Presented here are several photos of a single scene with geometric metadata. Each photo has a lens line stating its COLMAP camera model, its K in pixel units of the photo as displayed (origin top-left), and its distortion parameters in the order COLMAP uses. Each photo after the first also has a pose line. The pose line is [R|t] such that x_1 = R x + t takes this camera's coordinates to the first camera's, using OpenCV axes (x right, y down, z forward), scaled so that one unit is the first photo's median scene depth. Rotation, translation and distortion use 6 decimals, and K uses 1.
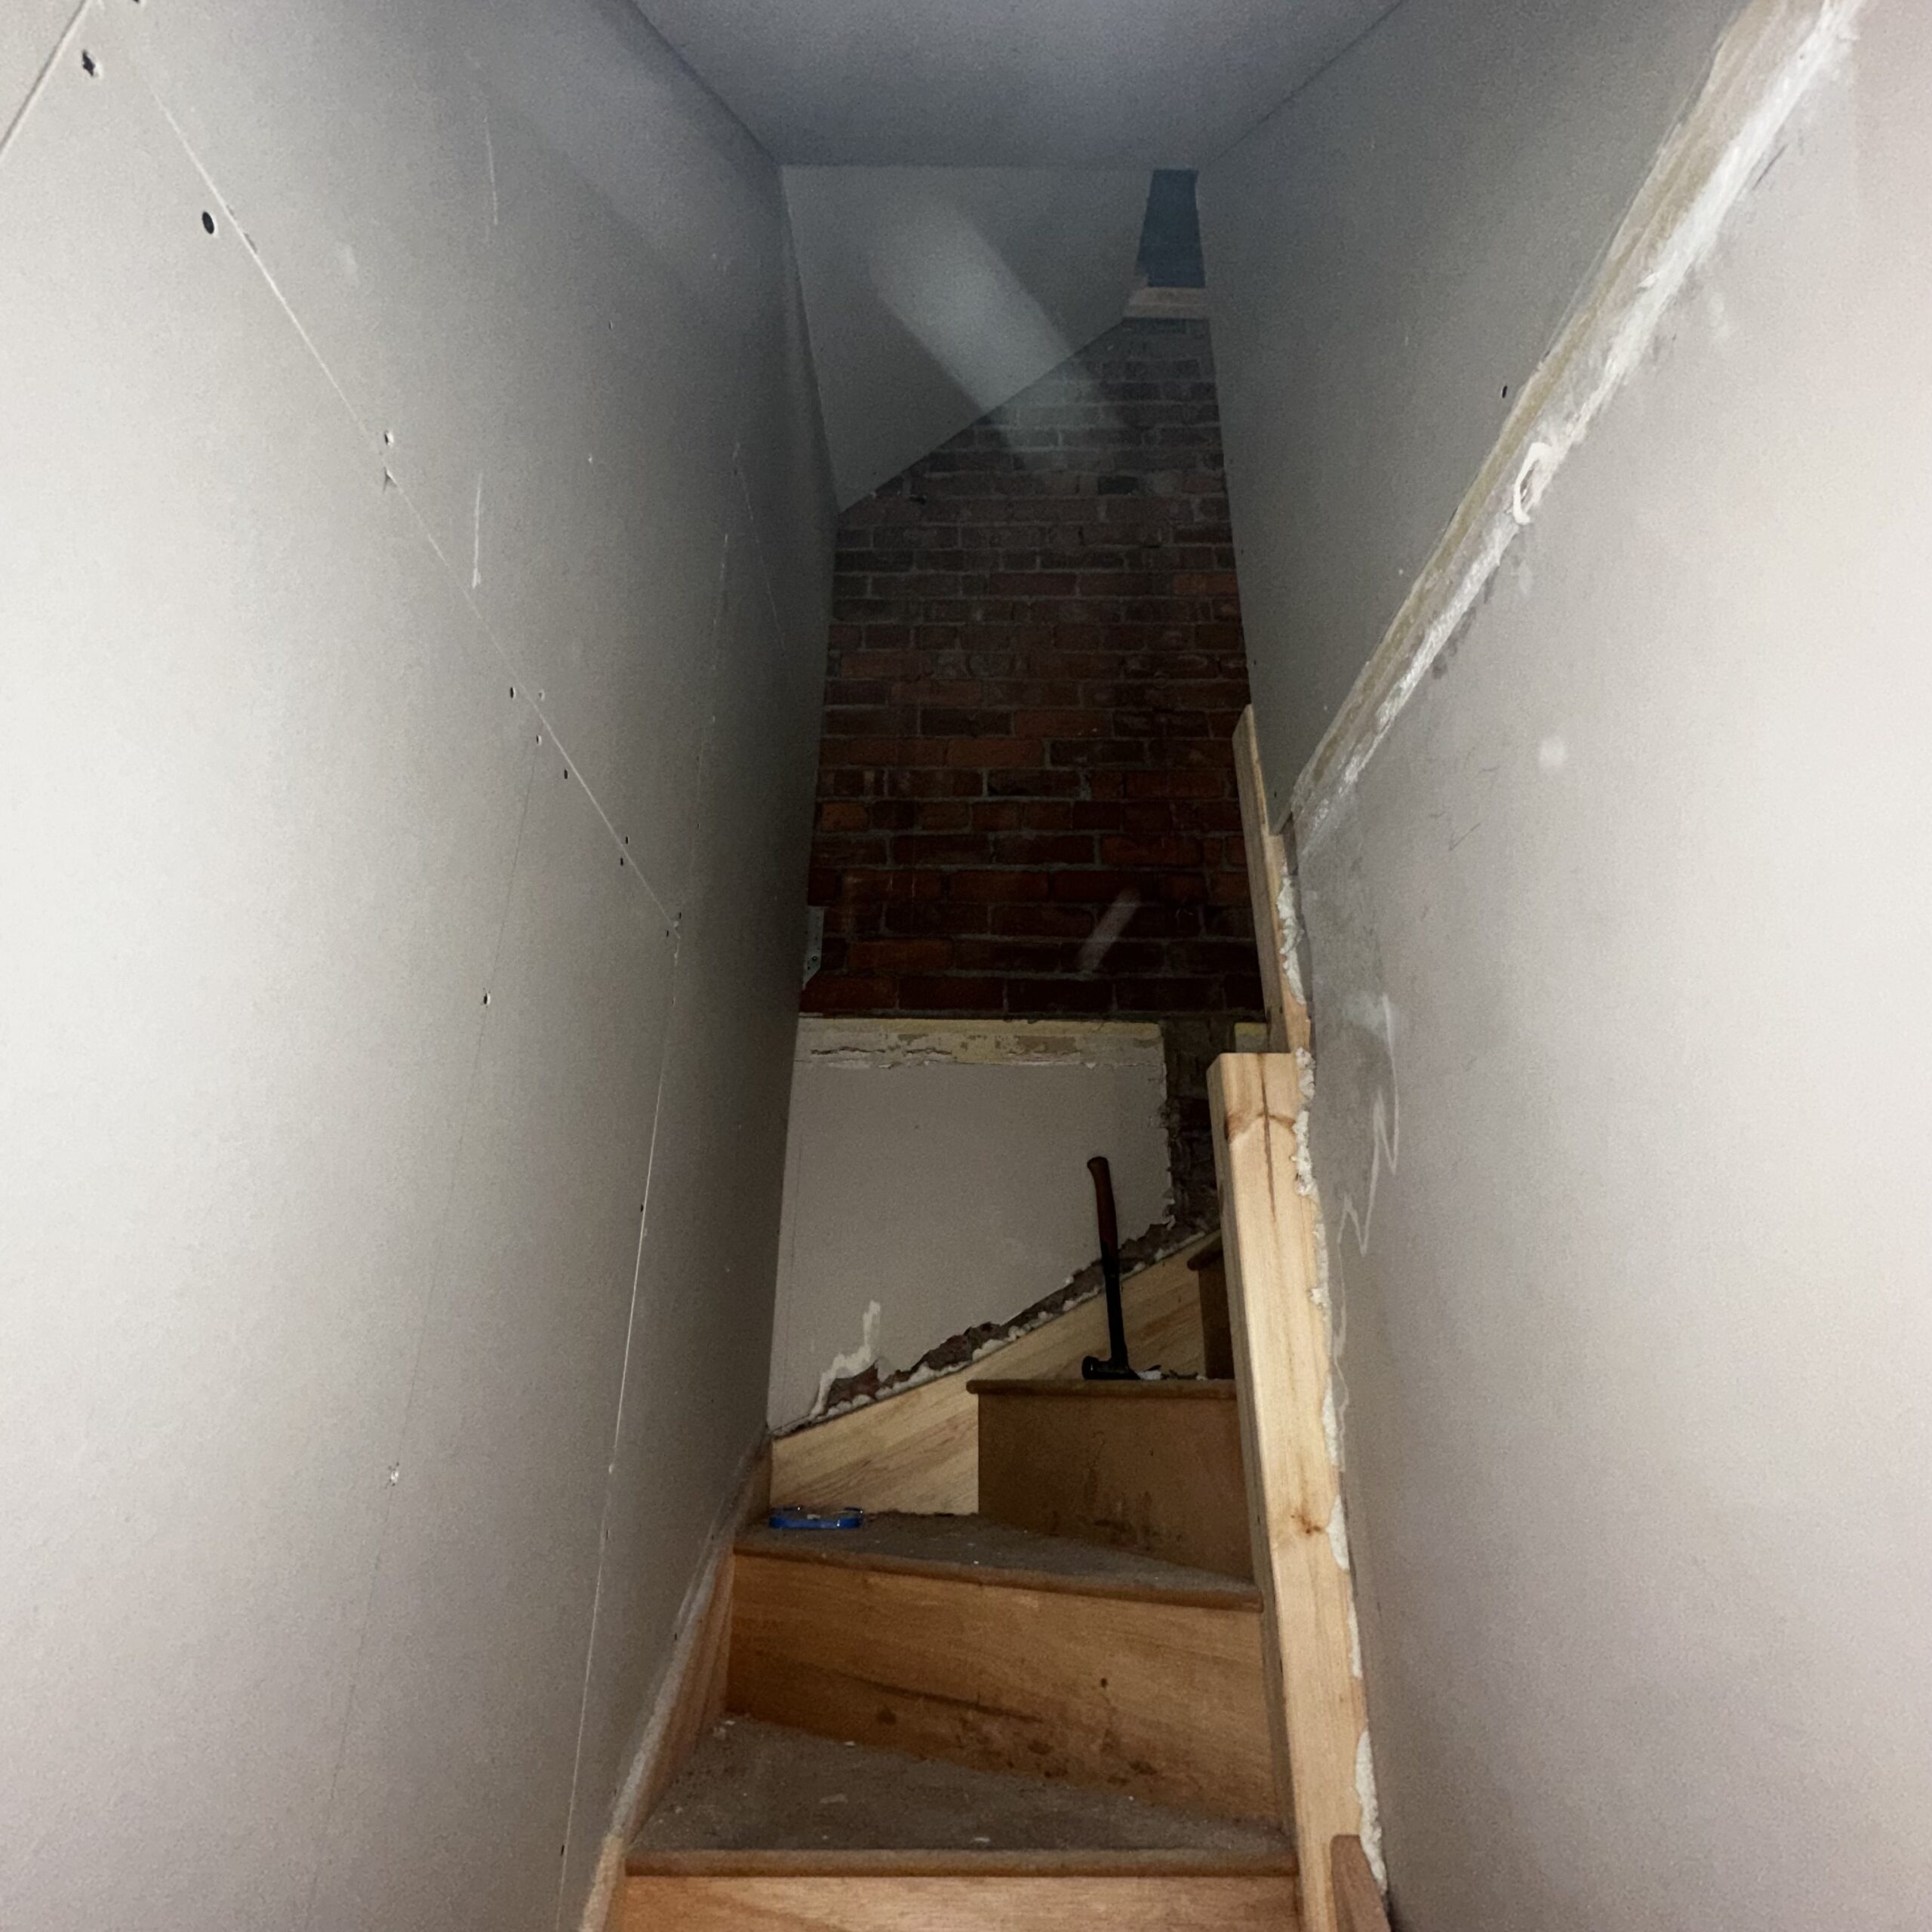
lens RADIAL K [[1020.8, 0, 971.7], [0, 1020.8, 969.8], [0, 0, 1]] dist [-0.002261, 0.000441]
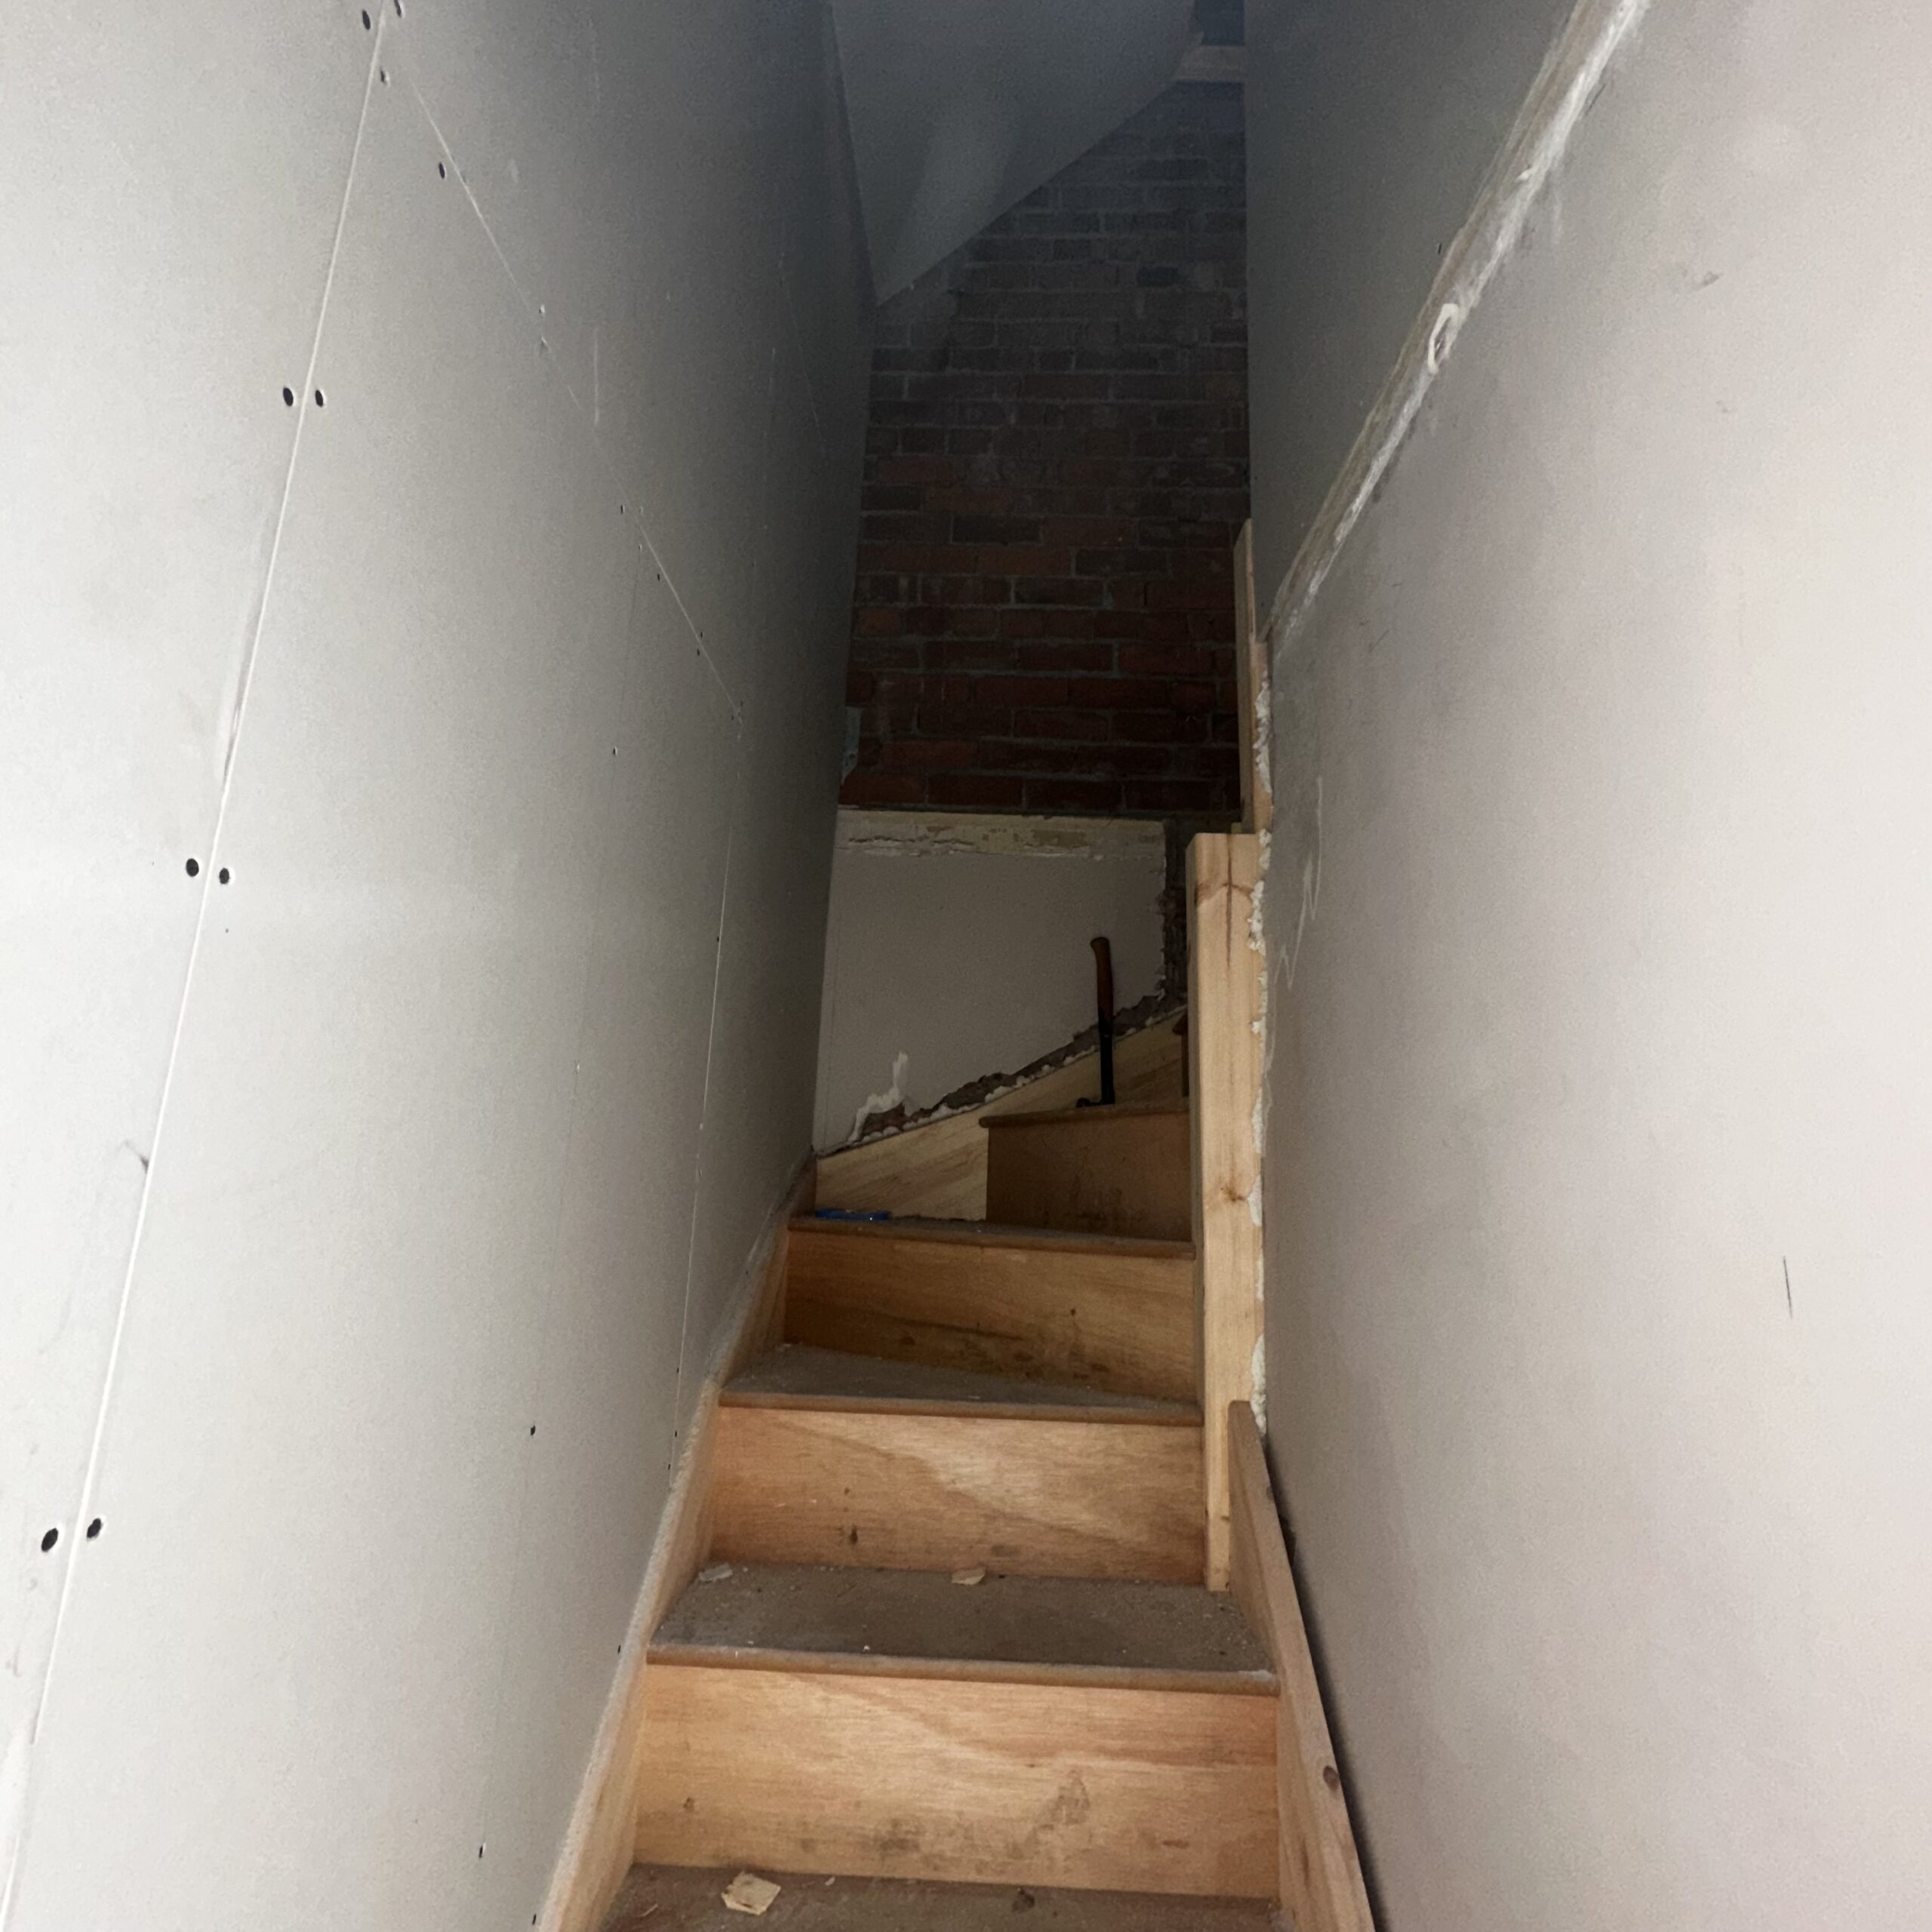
lens RADIAL K [[1020.8, 0, 969.1], [0, 1020.8, 967.7], [0, 0, 1]] dist [-0.002261, 0.000441]
pose [[0.999070, 0.027845, -0.032927, 0.021636], [-0.021787, 0.984887, 0.171822, 0.033244], [0.037214, -0.170945, 0.984578, -0.174168]]
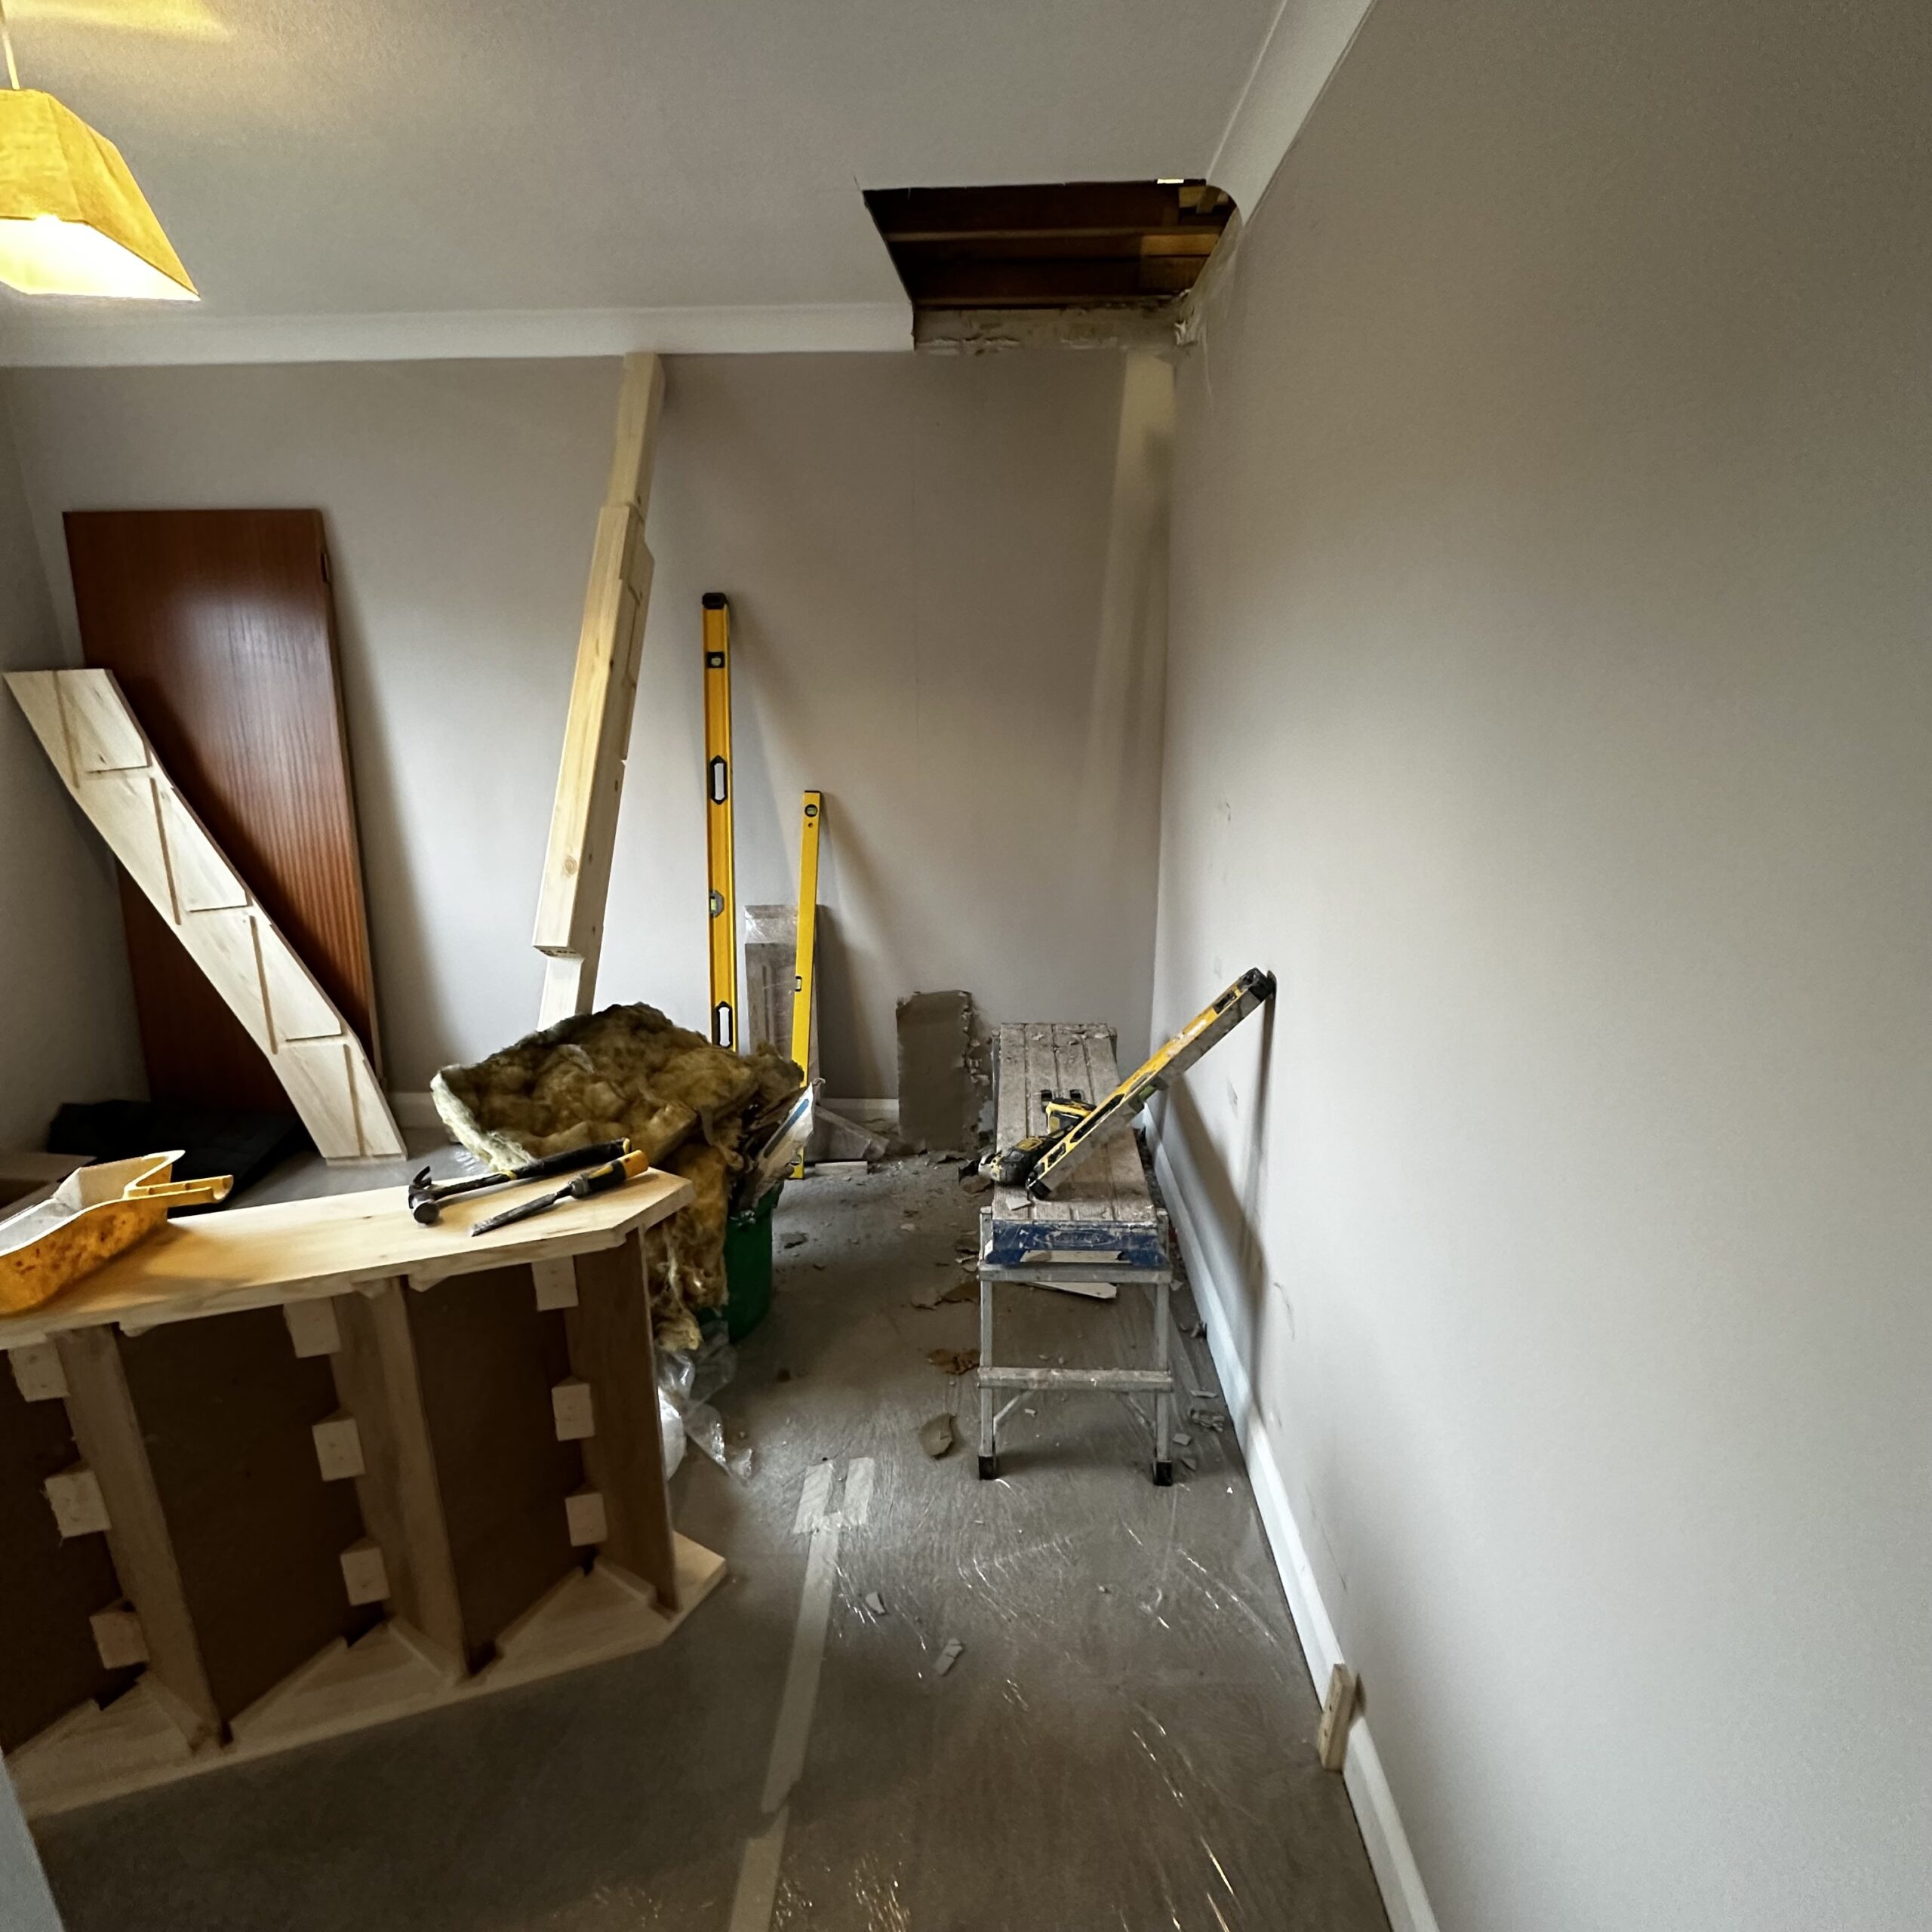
lens RADIAL K [[1020.8, 0, 967.5], [0, 1020.8, 967.2], [0, 0, 1]] dist [-0.002261, 0.000441]
pose [[0.999370, 0.006336, -0.034922, -0.052496], [0.016217, 0.793708, 0.608083, -0.111425], [0.031571, -0.608266, 0.793105, -0.780514]]
